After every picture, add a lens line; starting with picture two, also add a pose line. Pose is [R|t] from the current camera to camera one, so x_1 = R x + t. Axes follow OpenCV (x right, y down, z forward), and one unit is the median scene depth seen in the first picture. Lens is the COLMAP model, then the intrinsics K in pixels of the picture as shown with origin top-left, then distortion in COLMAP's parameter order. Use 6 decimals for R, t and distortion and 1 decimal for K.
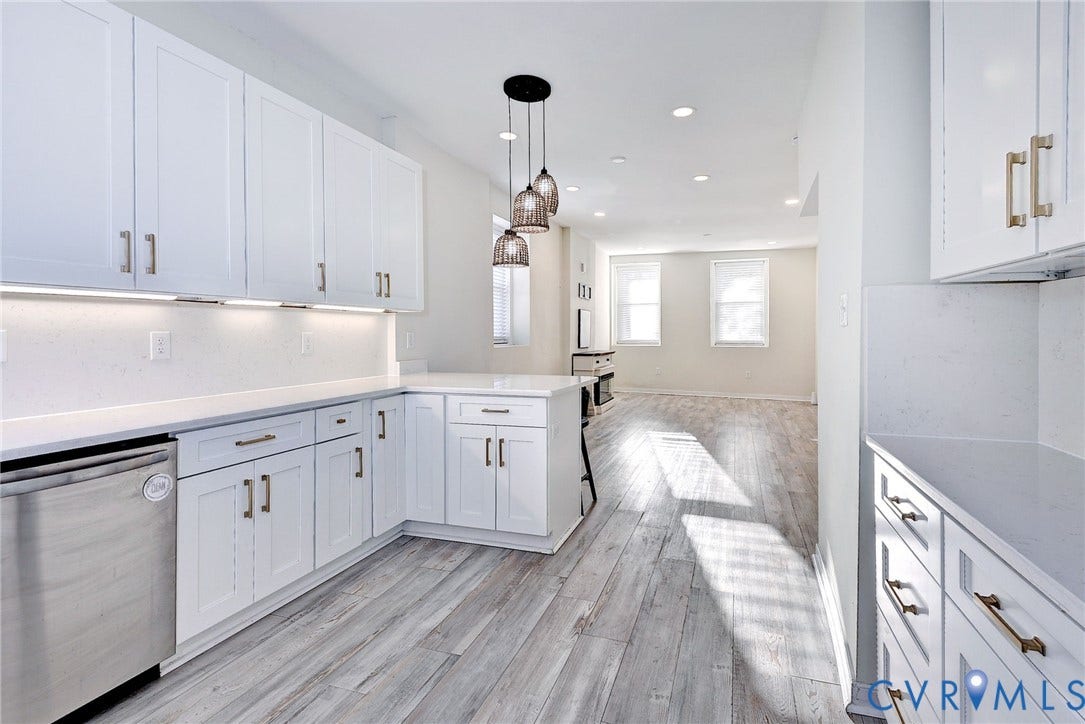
lens RADIAL K [[502.0, 0, 570.9], [0, 502.0, 328.7], [0, 0, 1]] dist [0.002045, -0.000715]
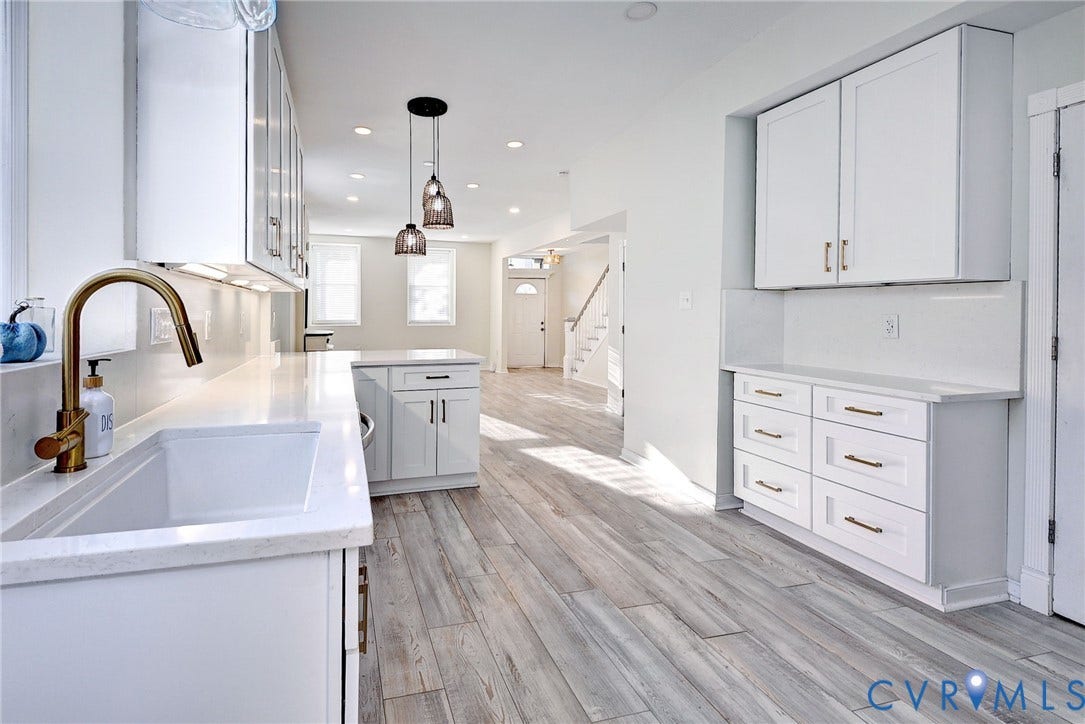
lens RADIAL K [[524.2, 0, 459.5], [0, 524.2, 311.4], [0, 0, 1]] dist [0.000447, 0.010920]
pose [[0.850725, 0.001619, 0.525609, -0.775110], [-0.003870, 0.999987, 0.003183, -0.000292], [-0.525597, -0.004742, 0.850720, -0.108069]]
